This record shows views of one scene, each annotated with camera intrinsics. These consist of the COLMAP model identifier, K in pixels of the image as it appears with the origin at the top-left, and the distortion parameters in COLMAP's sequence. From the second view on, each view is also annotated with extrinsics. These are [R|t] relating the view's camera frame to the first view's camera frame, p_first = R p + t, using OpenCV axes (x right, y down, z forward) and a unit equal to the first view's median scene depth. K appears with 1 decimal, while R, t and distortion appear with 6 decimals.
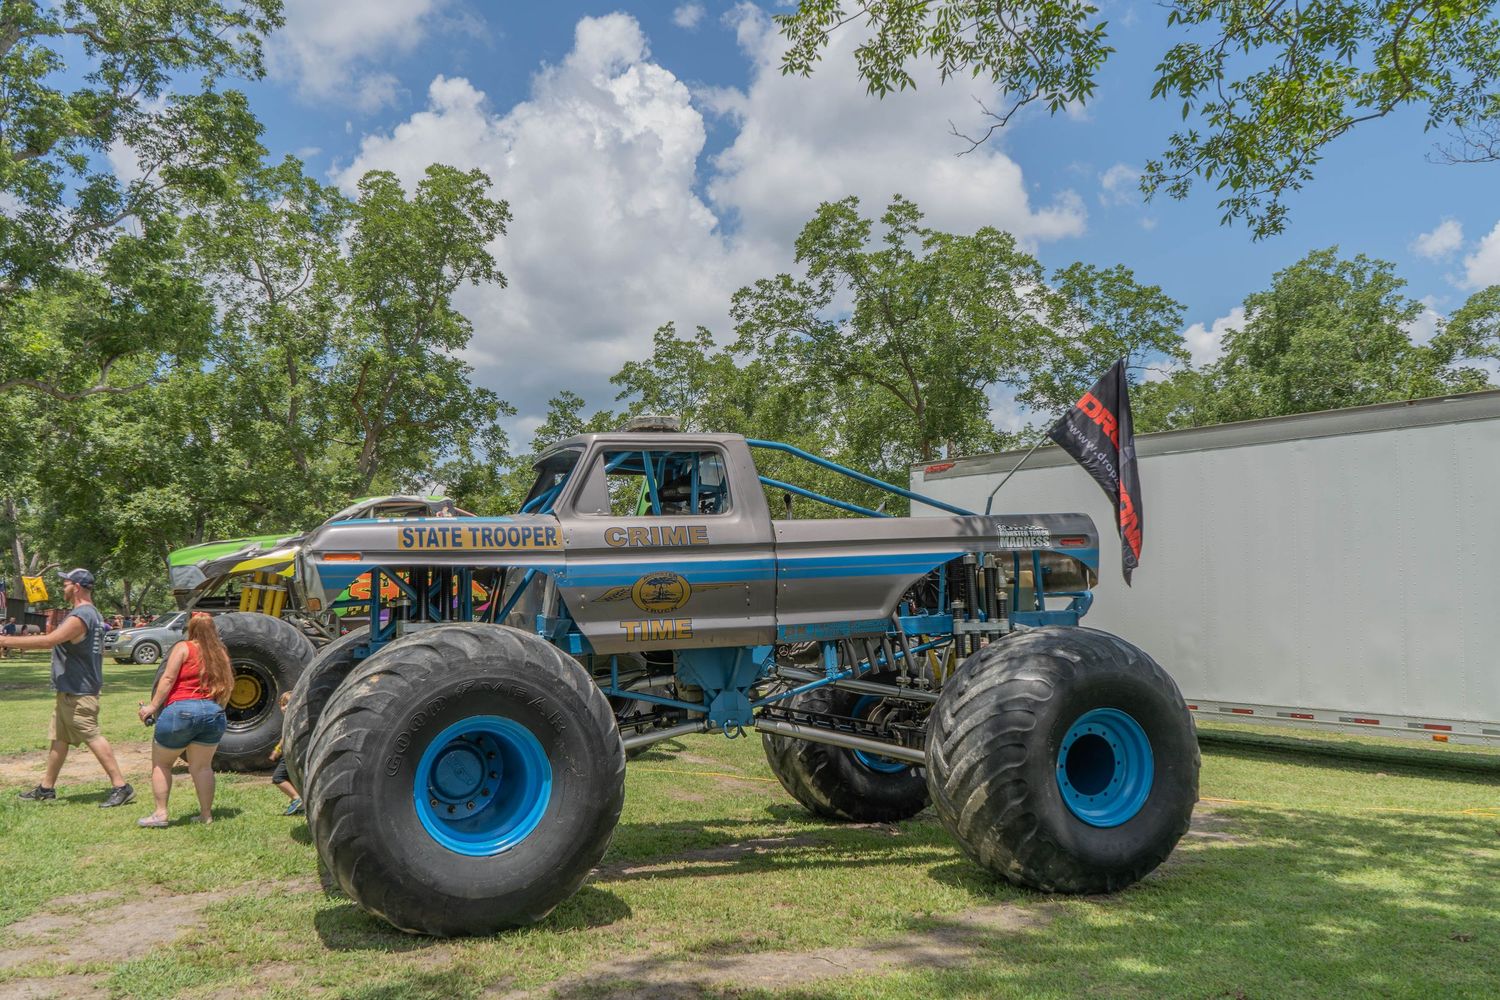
lens RADIAL K [[1205.6, 0, 747.6], [0, 1205.6, 491.0], [0, 0, 1]] dist [0.016823, -0.005989]
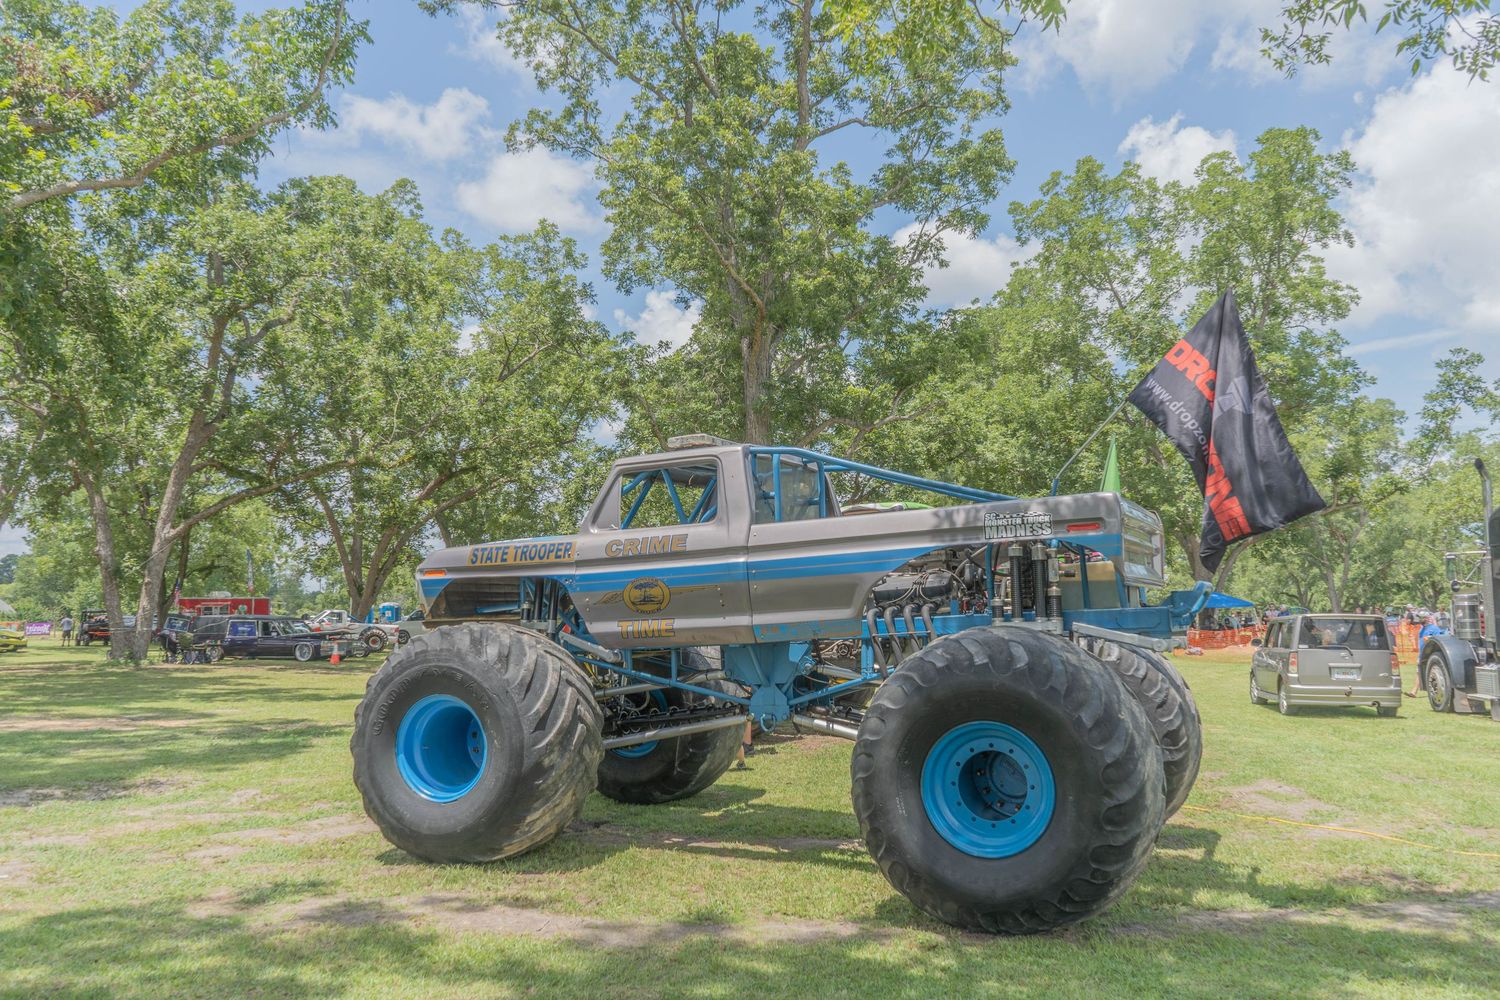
lens RADIAL K [[1205.6, 0, 752.8], [0, 1205.6, 503.9], [0, 0, 1]] dist [0.016823, -0.005989]
pose [[0.722310, -0.065915, -0.688421, 0.144051], [0.076833, 0.996934, -0.014838, 0.004292], [0.687288, -0.042176, 0.725160, 0.047530]]
